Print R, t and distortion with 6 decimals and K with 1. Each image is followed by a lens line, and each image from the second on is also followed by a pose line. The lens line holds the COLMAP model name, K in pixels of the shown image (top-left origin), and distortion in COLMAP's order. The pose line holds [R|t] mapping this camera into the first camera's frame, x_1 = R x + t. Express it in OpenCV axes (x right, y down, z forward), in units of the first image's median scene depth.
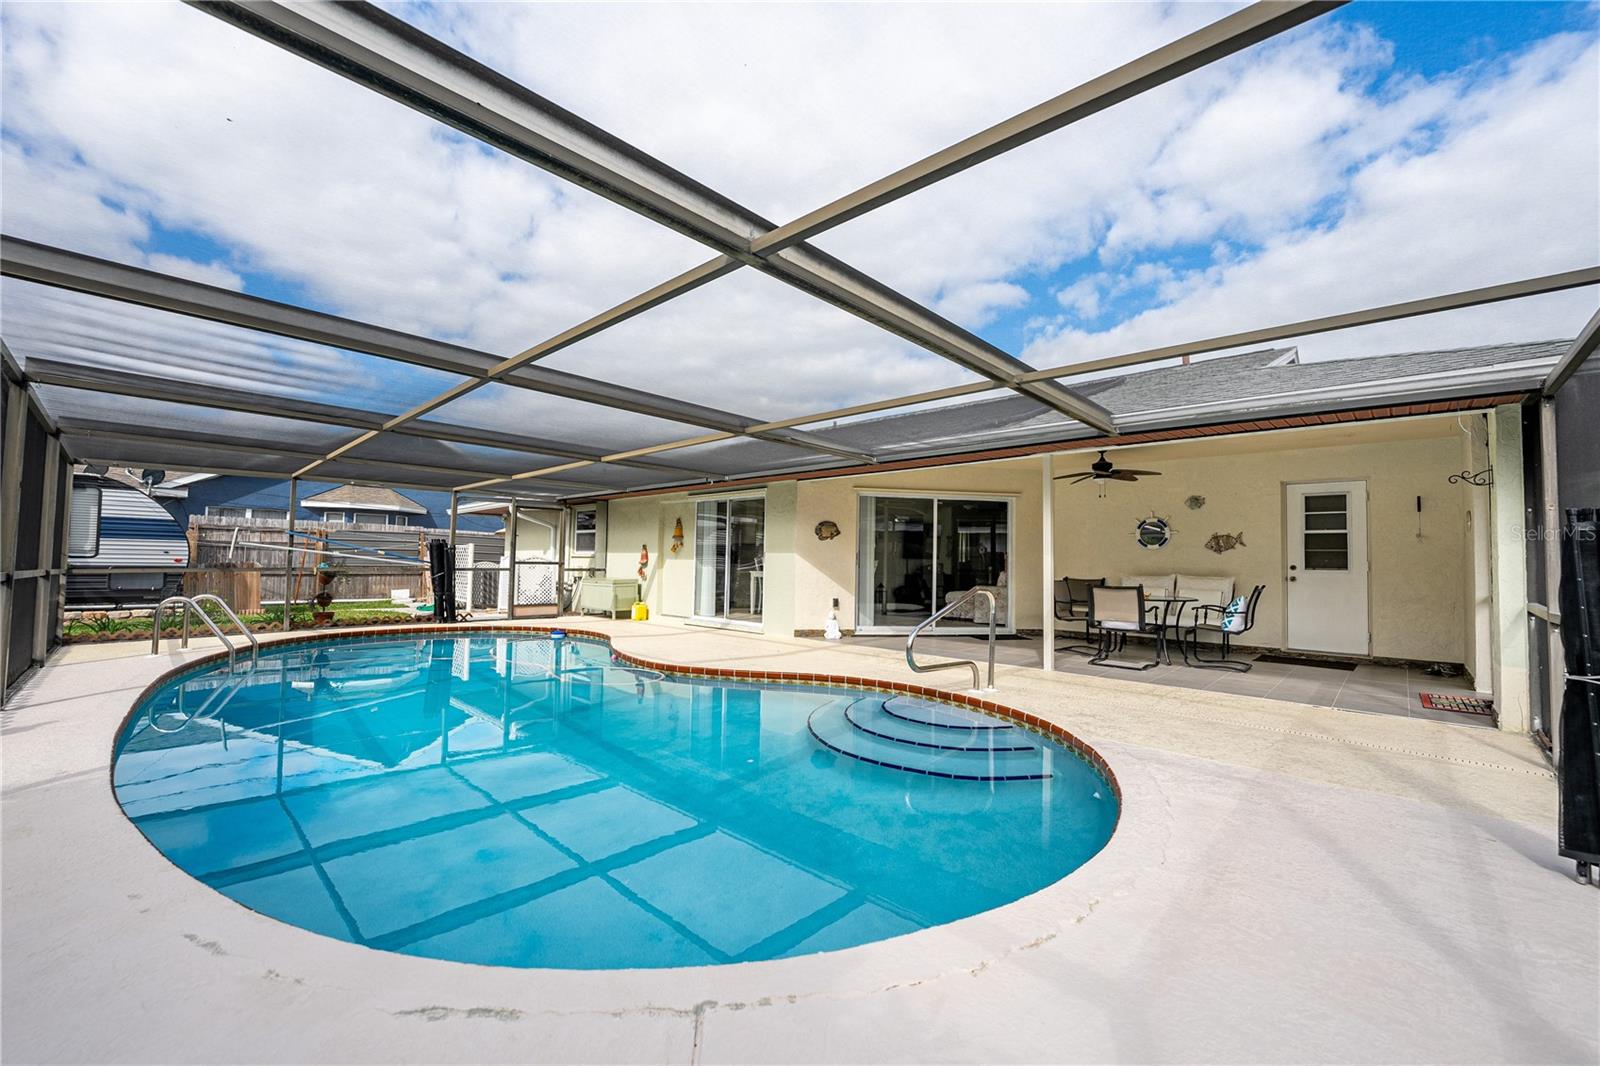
lens RADIAL K [[639.0, 0, 800.0], [0, 639.0, 533.0], [0, 0, 1]] dist [-0.001084, 0.000096]
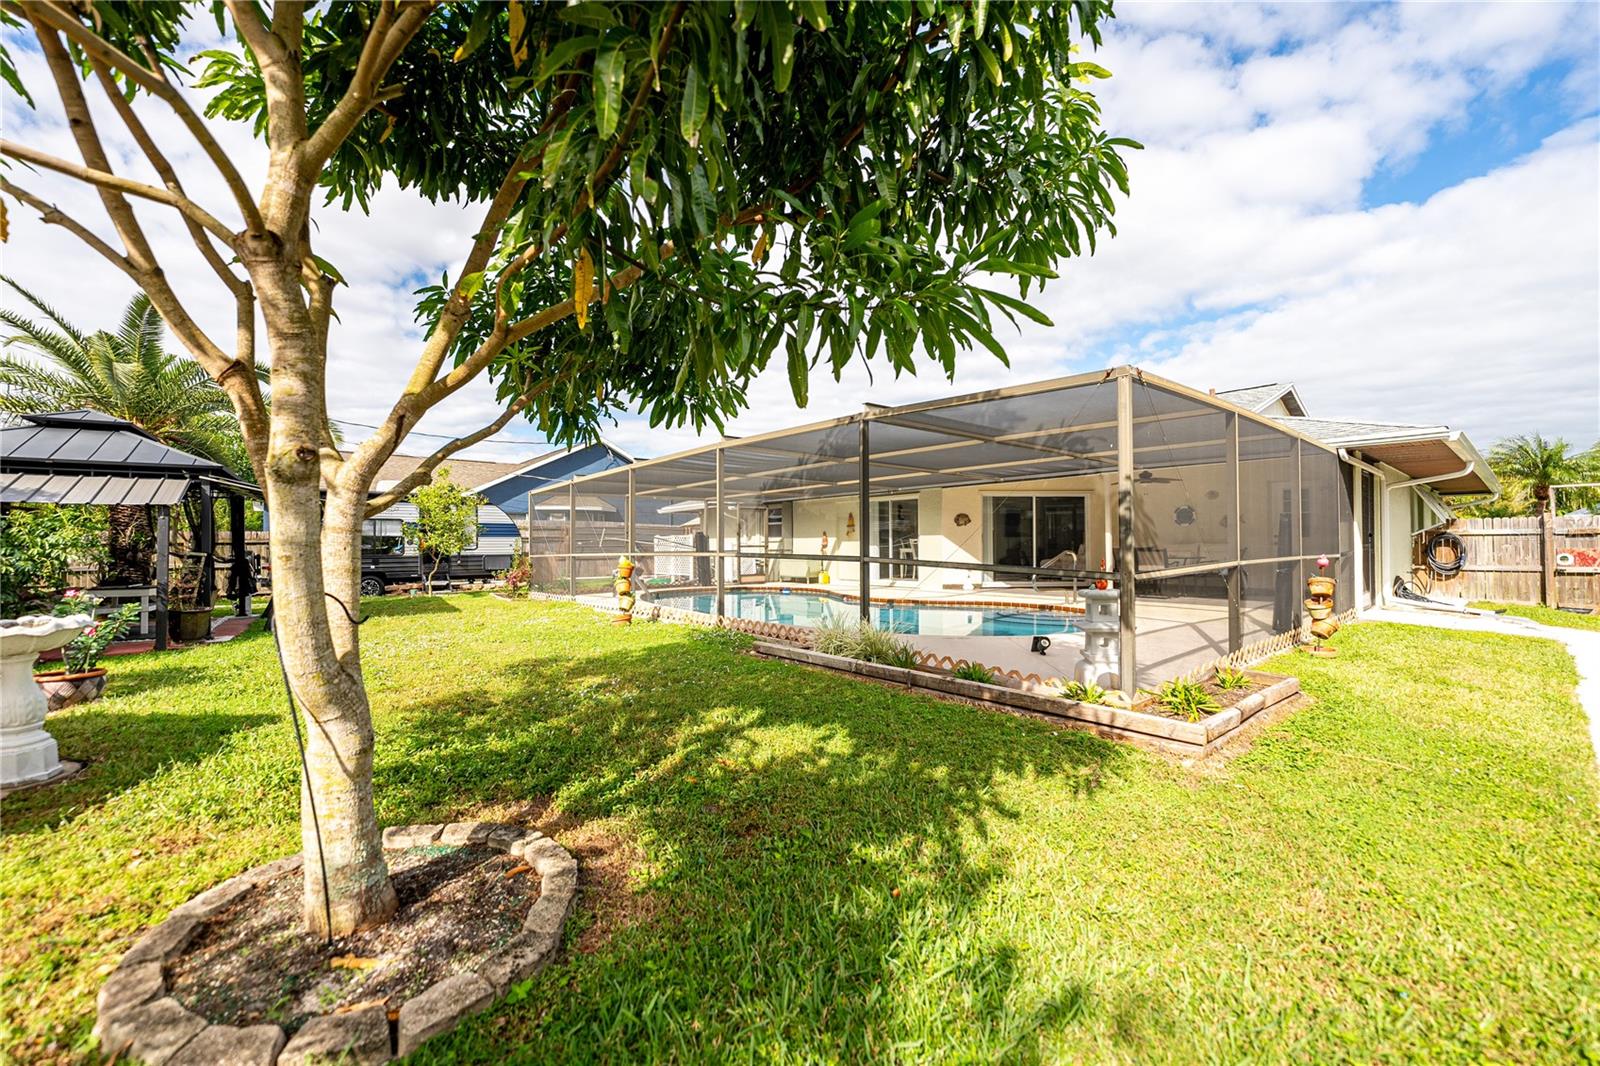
lens RADIAL K [[639.0, 0, 800.0], [0, 639.0, 533.0], [0, 0, 1]] dist [-0.001084, 0.000096]
pose [[0.993603, -0.028102, -0.109379, -0.205399], [0.031350, 0.999114, 0.028090, -0.031797], [0.108492, -0.031339, 0.993603, -0.659901]]
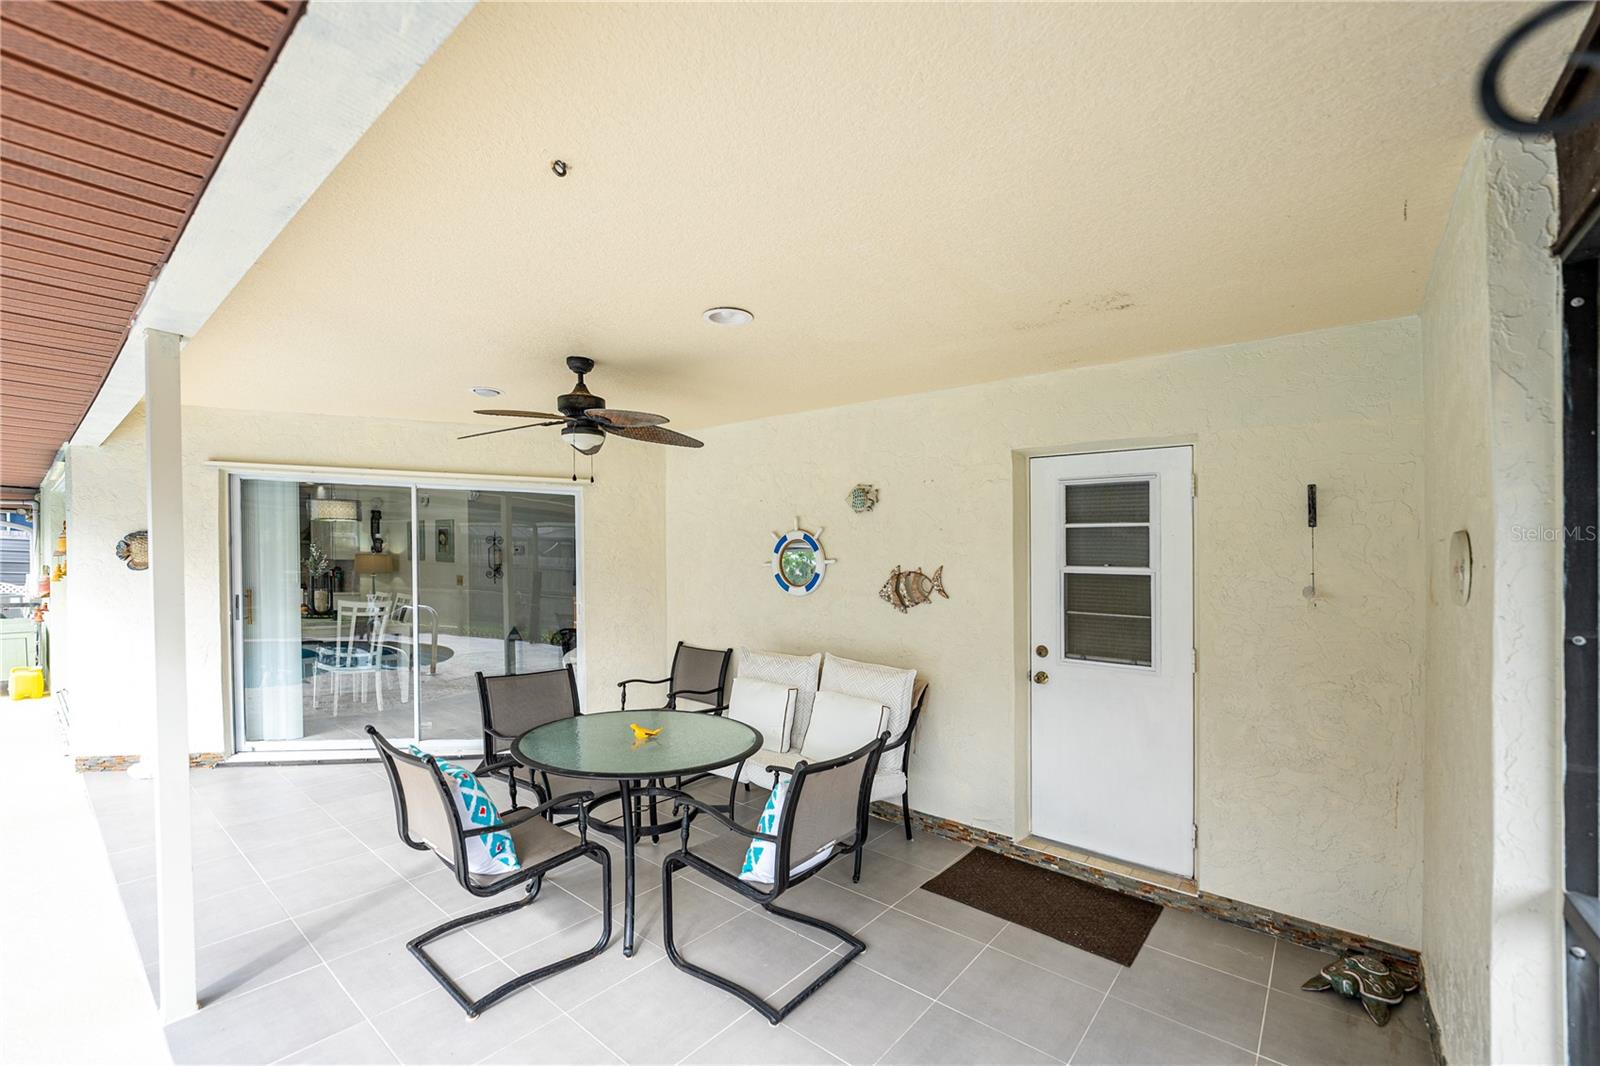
lens RADIAL K [[664.5, 0, 773.7], [0, 664.5, 540.7], [0, 0, 1]] dist [-0.001842, -0.000138]
pose [[0.998085, 0.009456, 0.061128, 0.531396], [-0.010033, 0.999908, 0.009131, -0.021566], [-0.061036, -0.009727, 0.998088, 0.531729]]
